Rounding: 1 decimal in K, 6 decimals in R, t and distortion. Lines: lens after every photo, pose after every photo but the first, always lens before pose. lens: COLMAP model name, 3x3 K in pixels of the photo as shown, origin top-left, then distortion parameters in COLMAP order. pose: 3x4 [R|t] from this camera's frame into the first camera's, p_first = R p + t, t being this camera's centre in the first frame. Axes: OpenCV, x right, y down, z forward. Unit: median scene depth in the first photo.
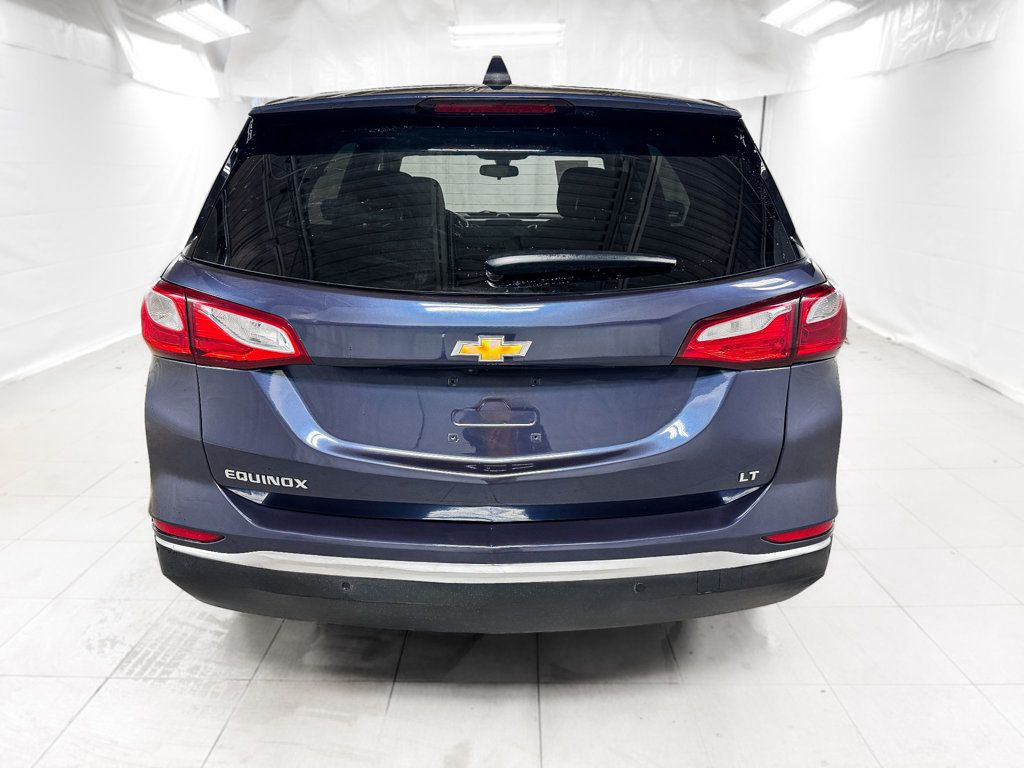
lens RADIAL K [[766.7, 0, 533.3], [0, 766.7, 384.1], [0, 0, 1]] dist [0.048910, 0.001973]
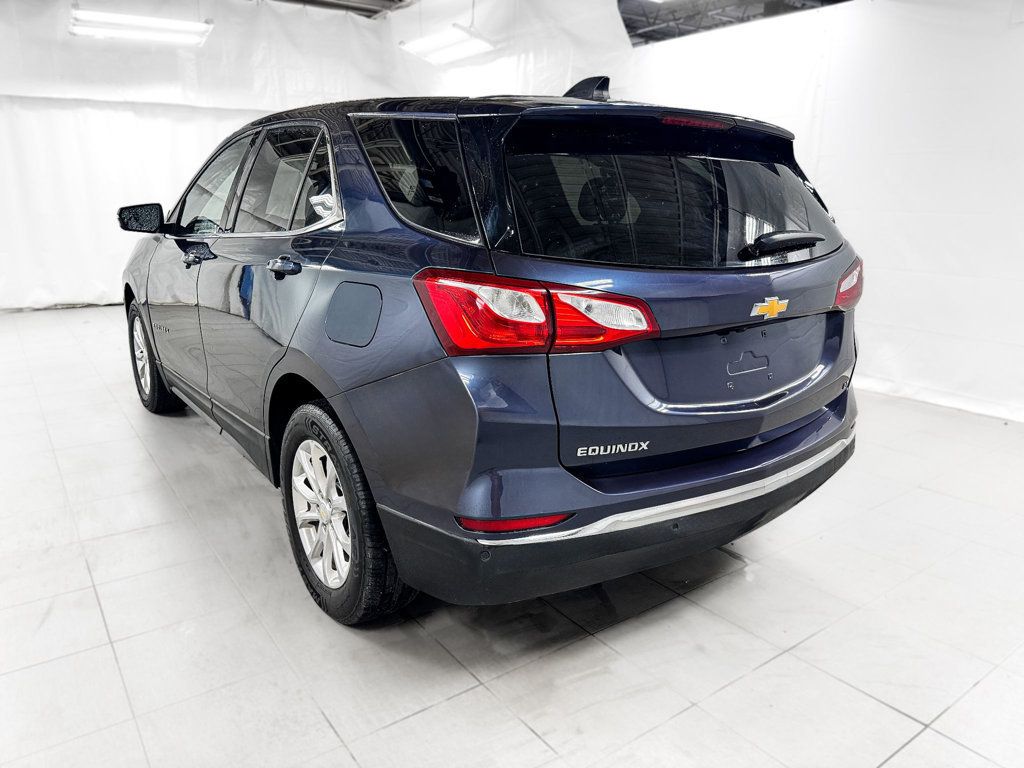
lens RADIAL K [[766.7, 0, 533.3], [0, 766.7, 384.1], [0, 0, 1]] dist [0.048910, 0.001973]
pose [[0.809889, -0.146617, 0.567964, -1.041894], [0.158247, 0.986970, 0.029129, -0.018021], [-0.564834, 0.066287, 0.822538, 0.155921]]
